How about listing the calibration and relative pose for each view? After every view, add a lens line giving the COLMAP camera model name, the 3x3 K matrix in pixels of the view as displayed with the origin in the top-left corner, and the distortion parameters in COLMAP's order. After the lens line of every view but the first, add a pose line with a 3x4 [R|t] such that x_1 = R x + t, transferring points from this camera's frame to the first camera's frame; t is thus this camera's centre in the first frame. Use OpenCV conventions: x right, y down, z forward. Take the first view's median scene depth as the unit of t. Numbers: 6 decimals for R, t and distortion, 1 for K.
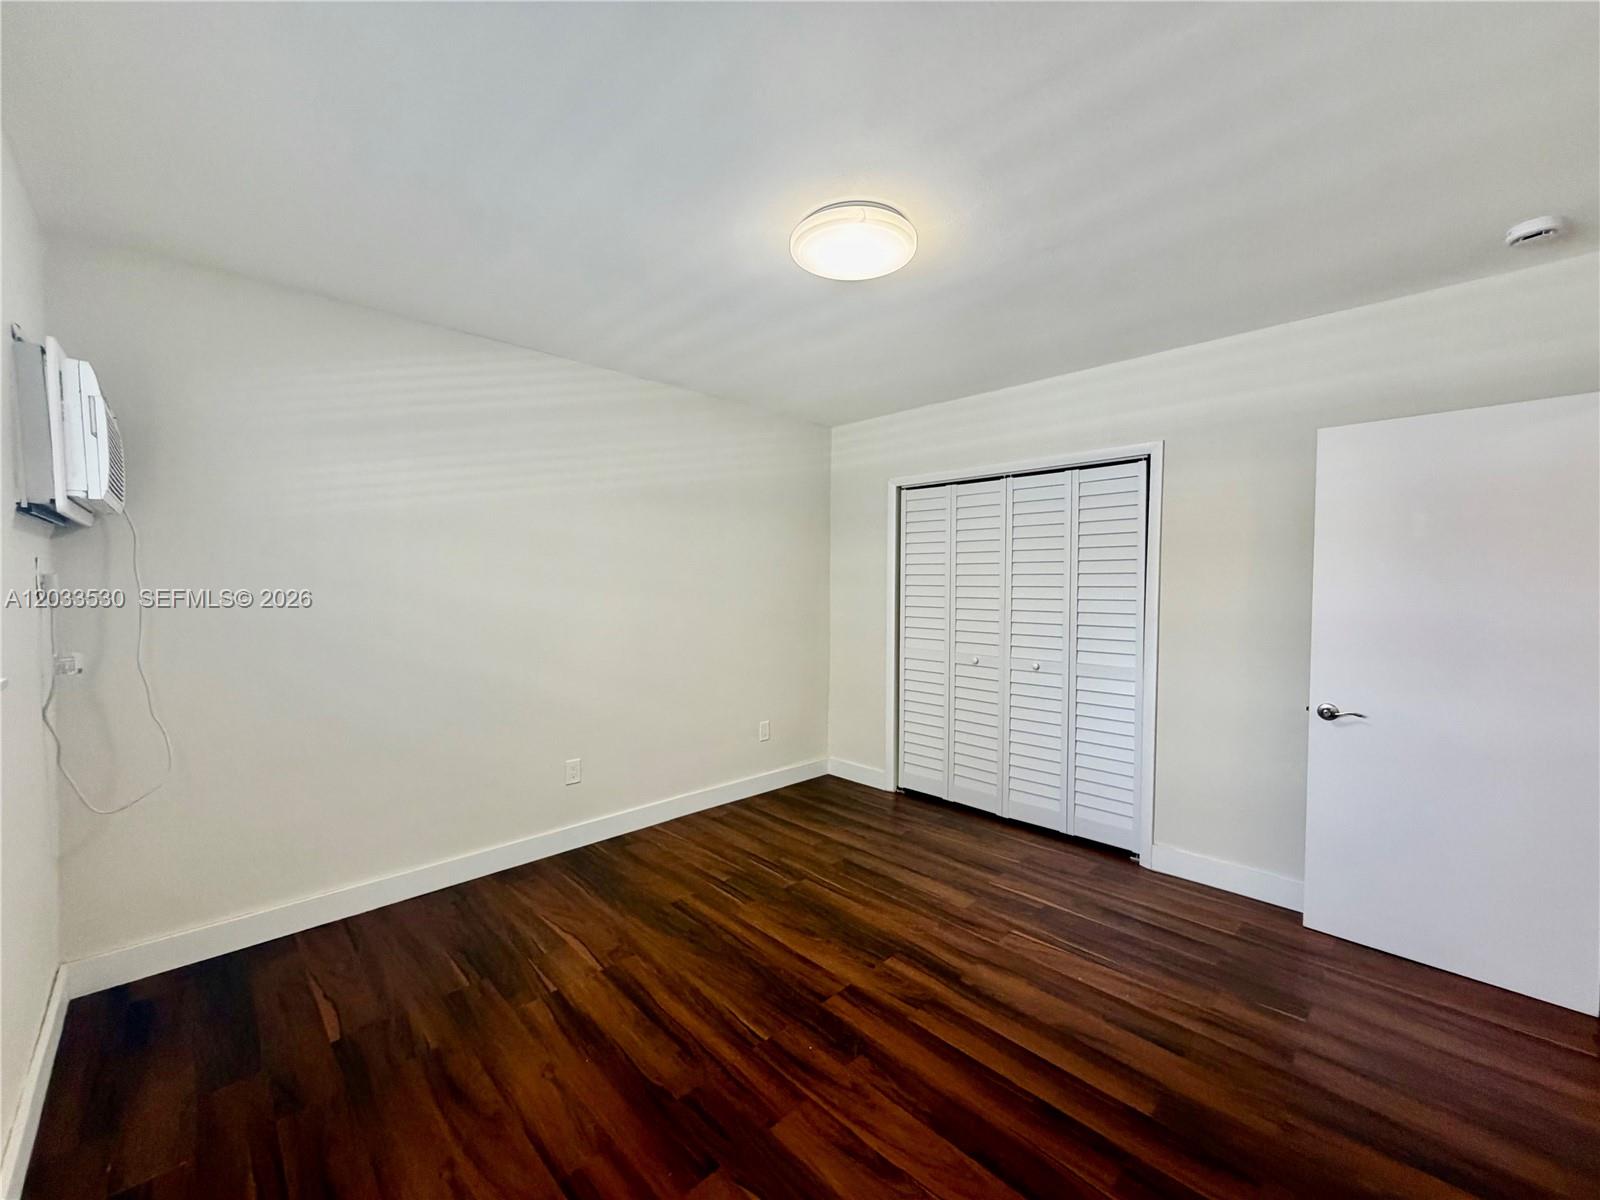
lens RADIAL K [[638.6, 0, 800.0], [0, 638.6, 600.0], [0, 0, 1]] dist [0.000165, -0.000520]
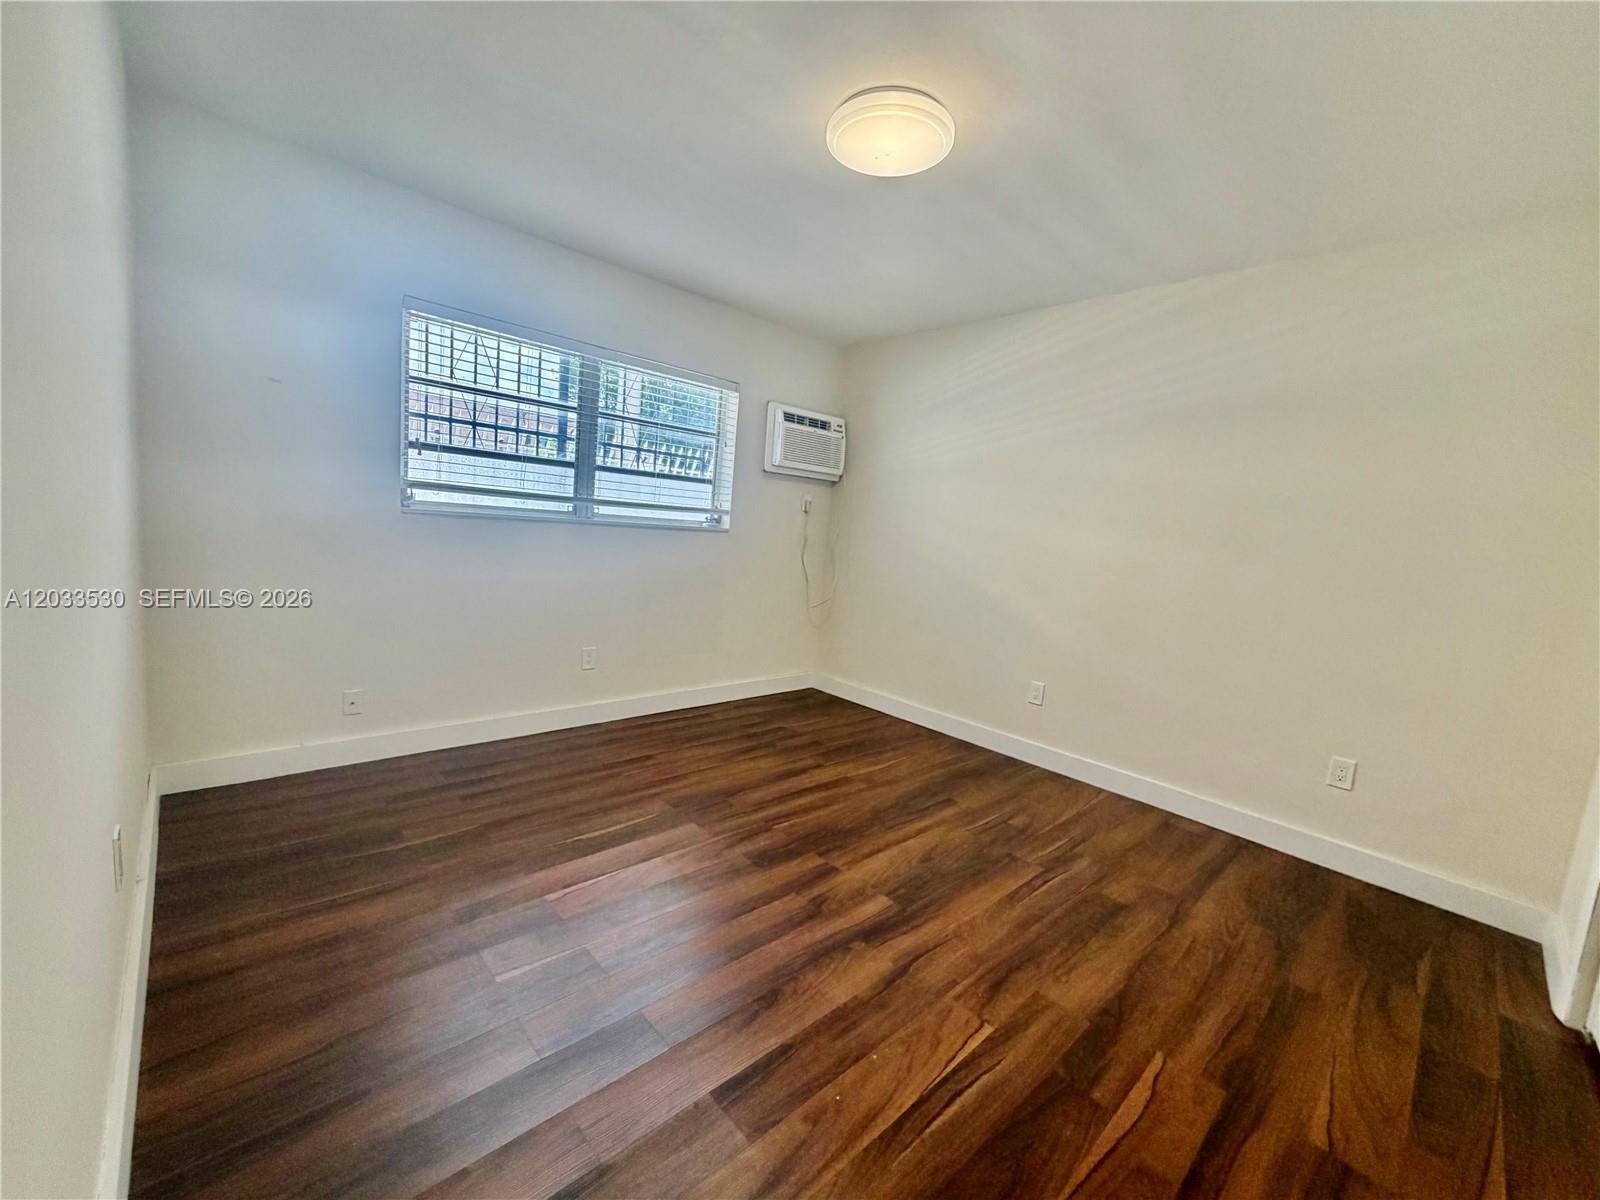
lens RADIAL K [[638.6, 0, 800.0], [0, 638.6, 600.0], [0, 0, 1]] dist [0.000165, -0.000520]
pose [[-0.023060, 0.111492, -0.993498, 0.812940], [-0.109130, 0.987543, 0.113357, 0.035102], [0.993760, 0.111034, -0.010605, 0.668793]]
